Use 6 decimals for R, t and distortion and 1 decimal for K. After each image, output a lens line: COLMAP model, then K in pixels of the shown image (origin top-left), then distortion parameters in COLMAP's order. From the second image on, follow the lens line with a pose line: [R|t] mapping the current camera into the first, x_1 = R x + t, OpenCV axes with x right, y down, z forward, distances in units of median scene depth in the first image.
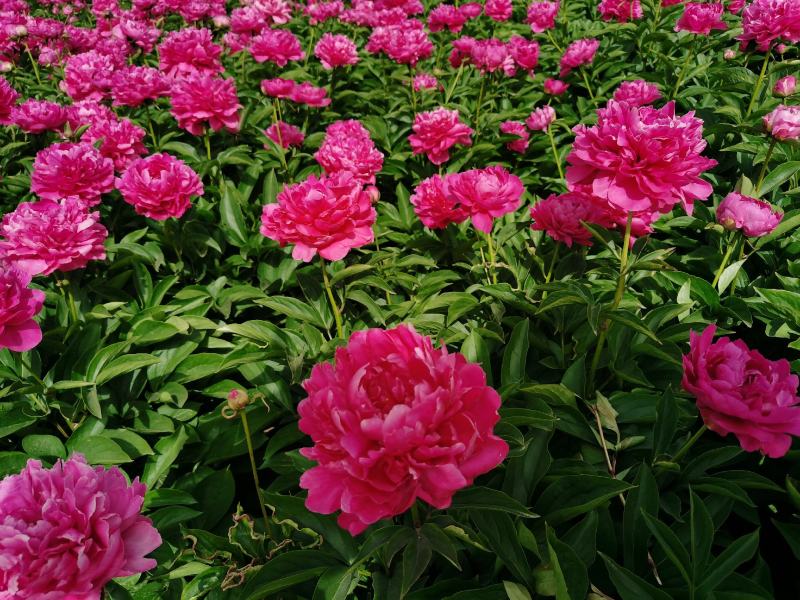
lens RADIAL K [[598.1, 0, 409.7], [0, 598.1, 299.6], [0, 0, 1]] dist [0.009997, -0.036469]
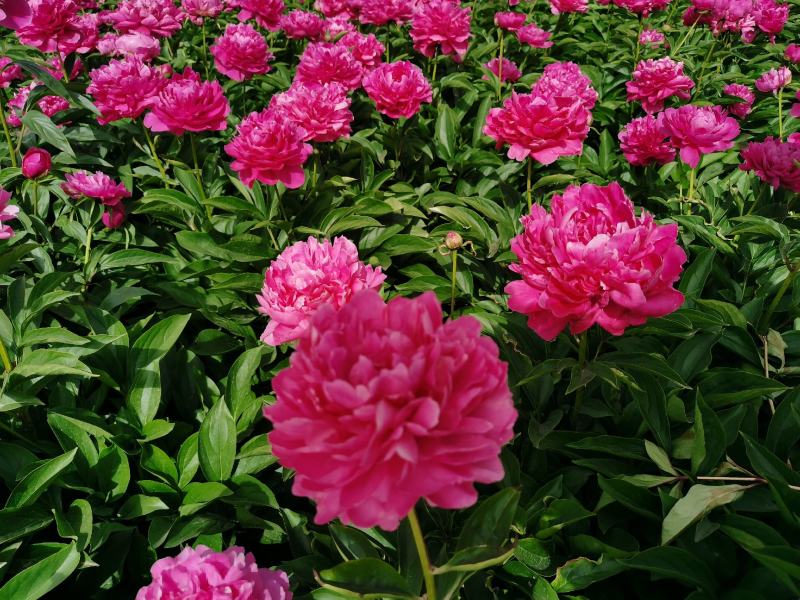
lens RADIAL K [[598.1, 0, 409.7], [0, 598.1, 299.6], [0, 0, 1]] dist [0.009997, -0.036469]
pose [[0.943877, 0.216059, -0.249830, -0.016281], [-0.201915, 0.976028, 0.081242, 0.084328], [0.261394, -0.026237, 0.964875, -0.090643]]
